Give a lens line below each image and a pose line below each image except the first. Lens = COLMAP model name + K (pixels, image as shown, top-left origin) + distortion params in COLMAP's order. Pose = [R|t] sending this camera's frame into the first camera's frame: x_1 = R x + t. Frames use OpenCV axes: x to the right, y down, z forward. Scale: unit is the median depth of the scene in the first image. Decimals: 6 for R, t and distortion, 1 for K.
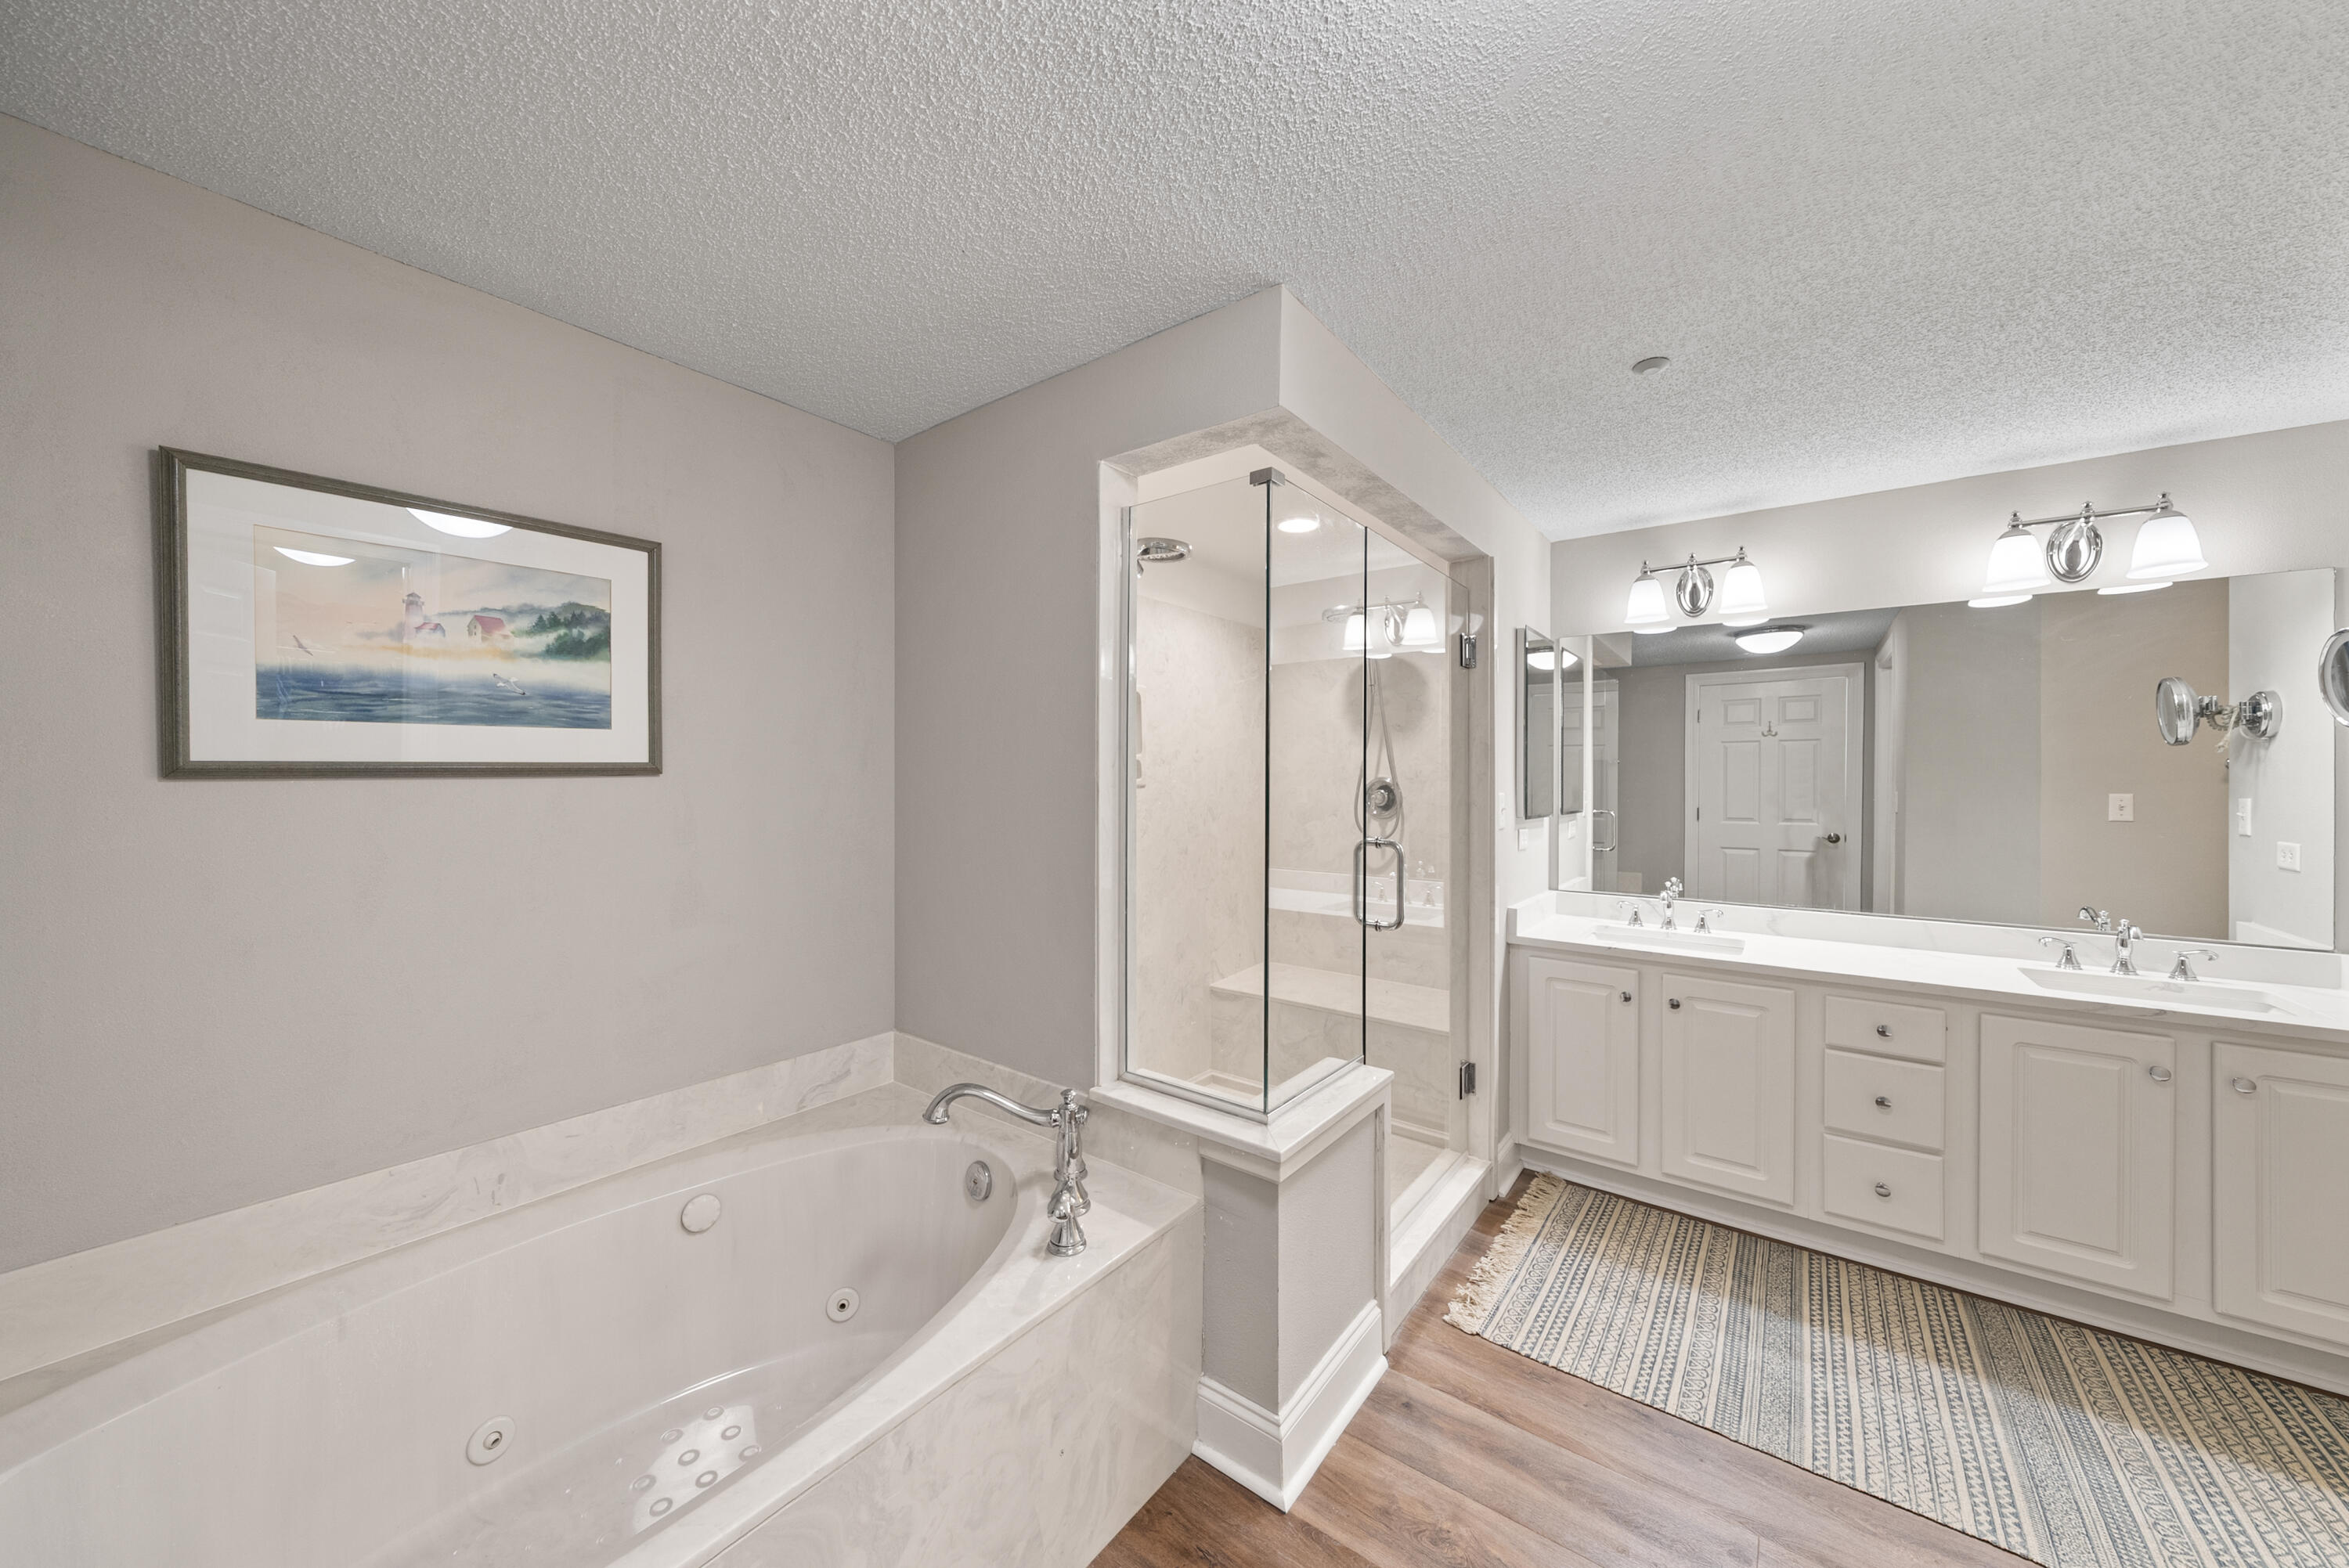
lens RADIAL K [[808.4, 0, 1181.6], [0, 808.4, 784.3], [0, 0, 1]] dist [-0.004745, 0.000491]
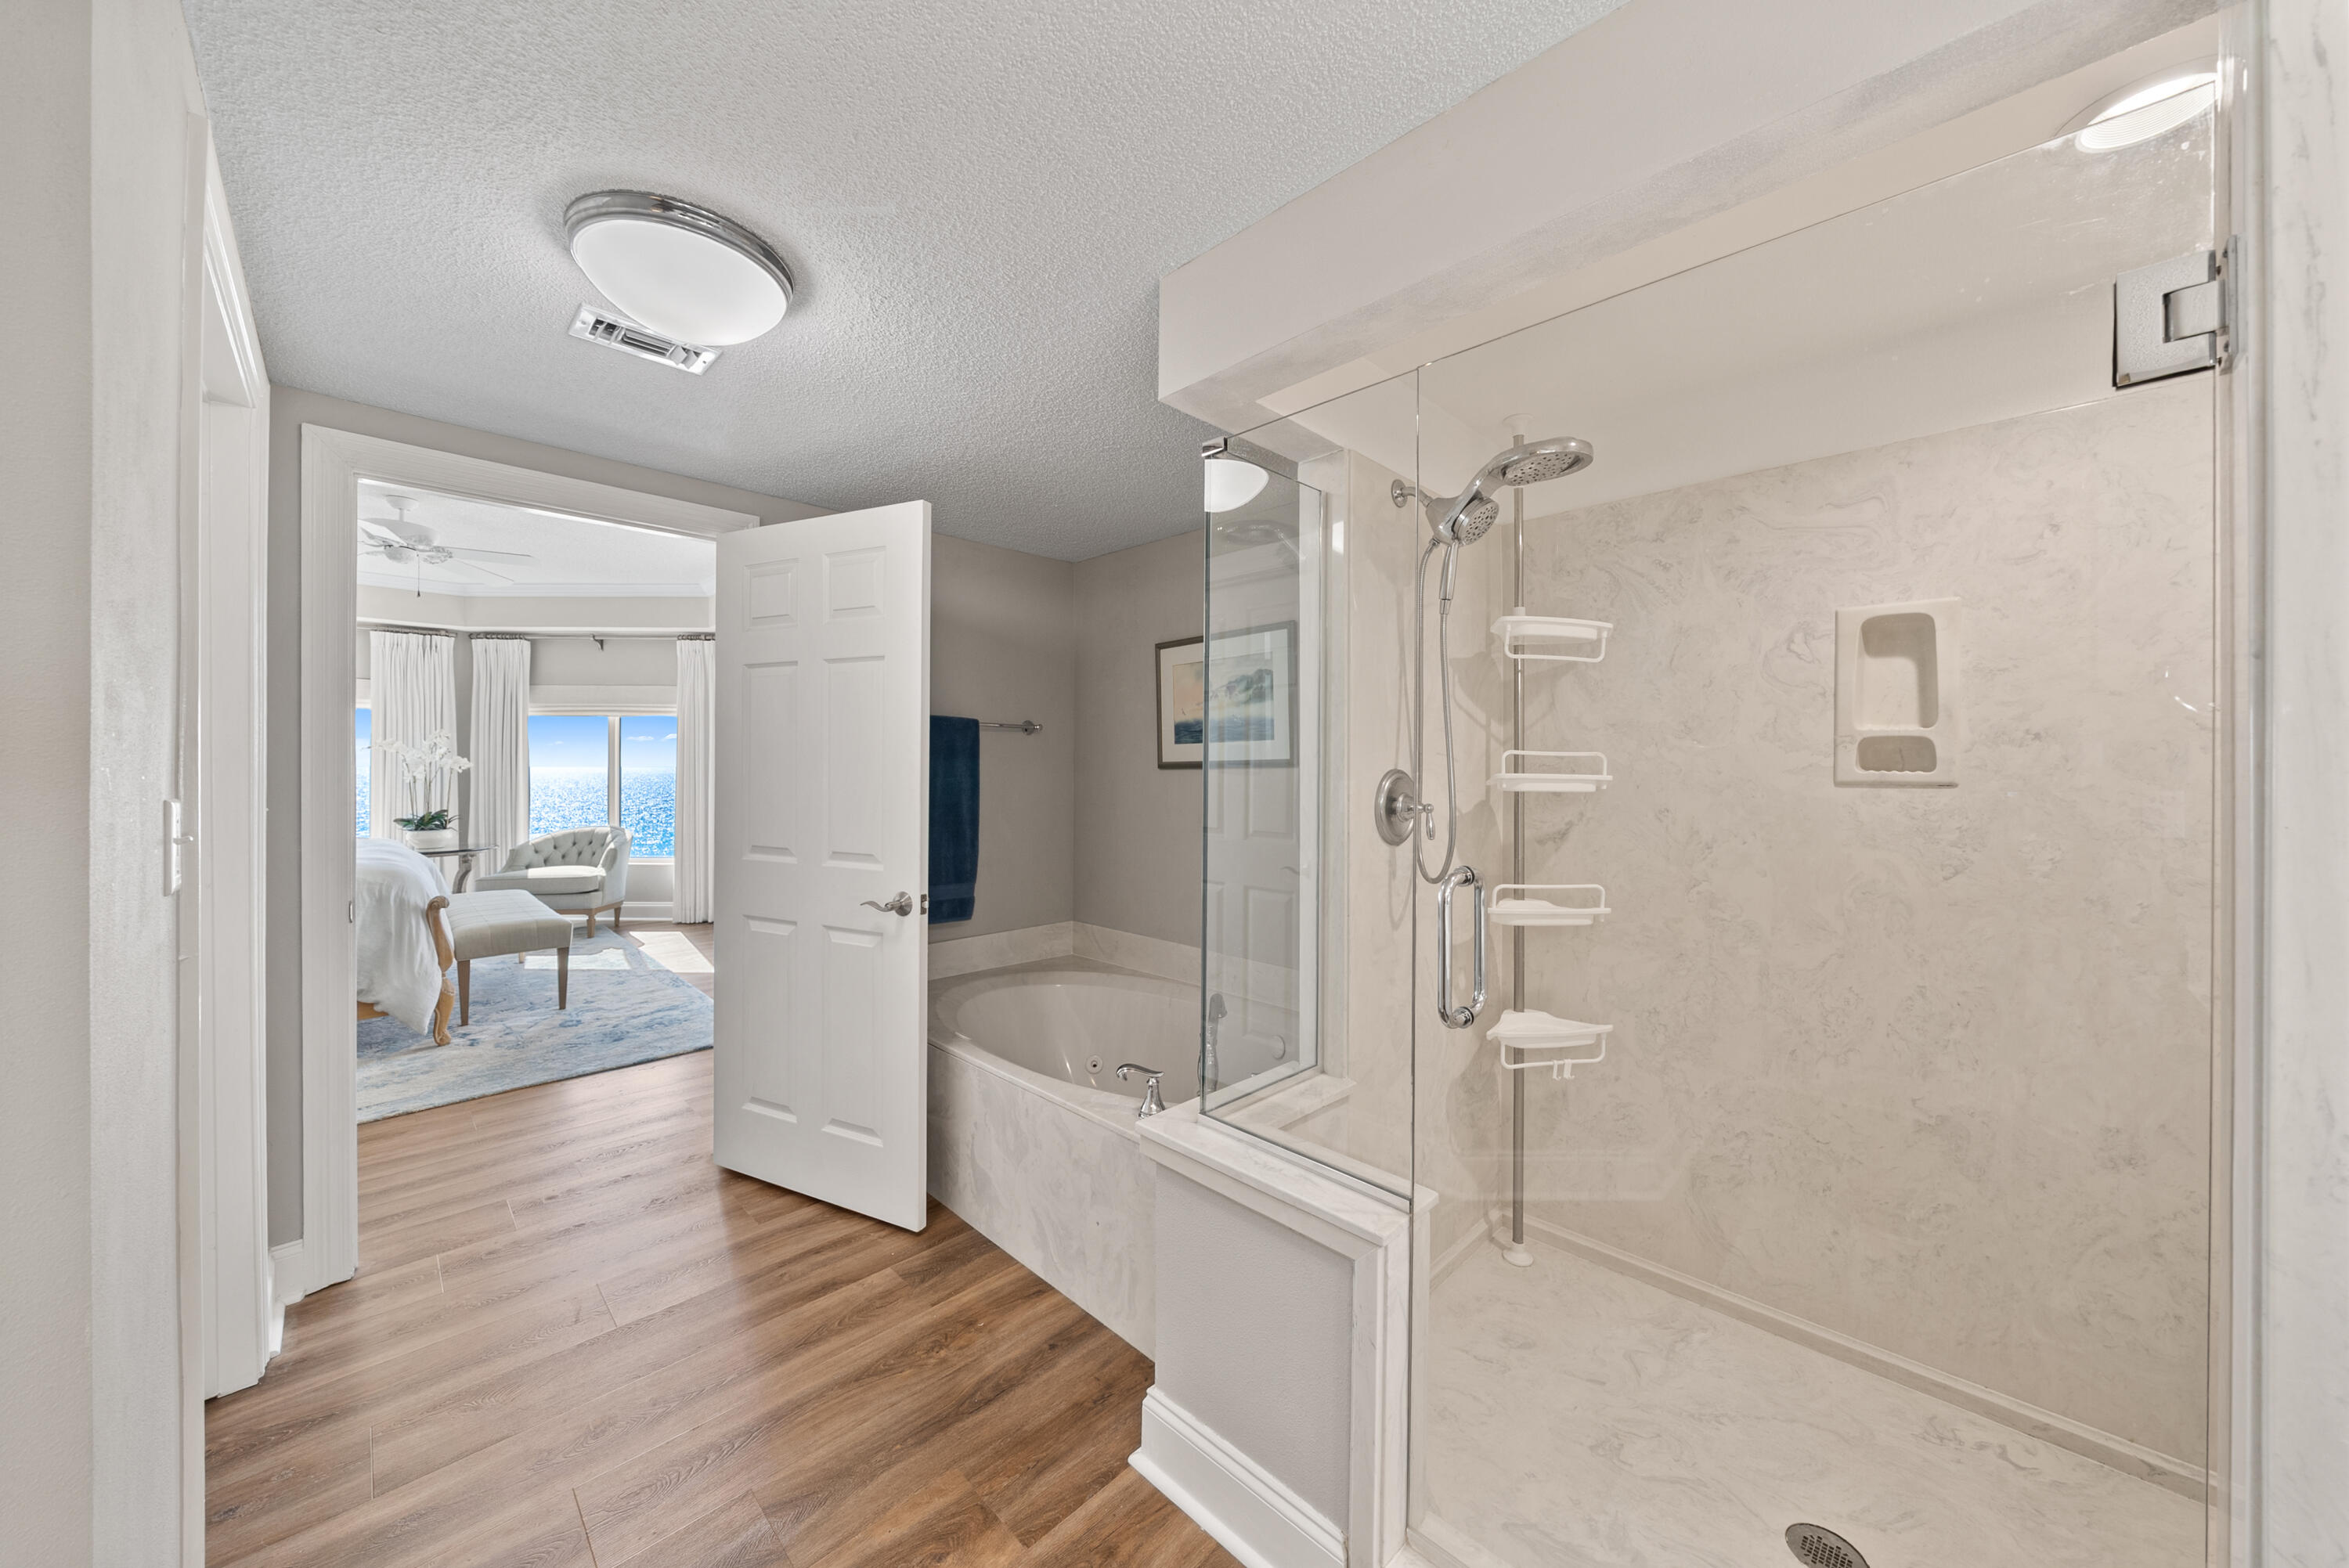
lens RADIAL K [[808.4, 0, 1181.6], [0, 808.4, 784.3], [0, 0, 1]] dist [-0.004745, 0.000491]
pose [[-0.121972, 0.015326, -0.992415, 1.082419], [-0.013483, 0.999763, 0.017097, -0.001788], [0.992442, 0.015466, -0.121736, 1.108842]]
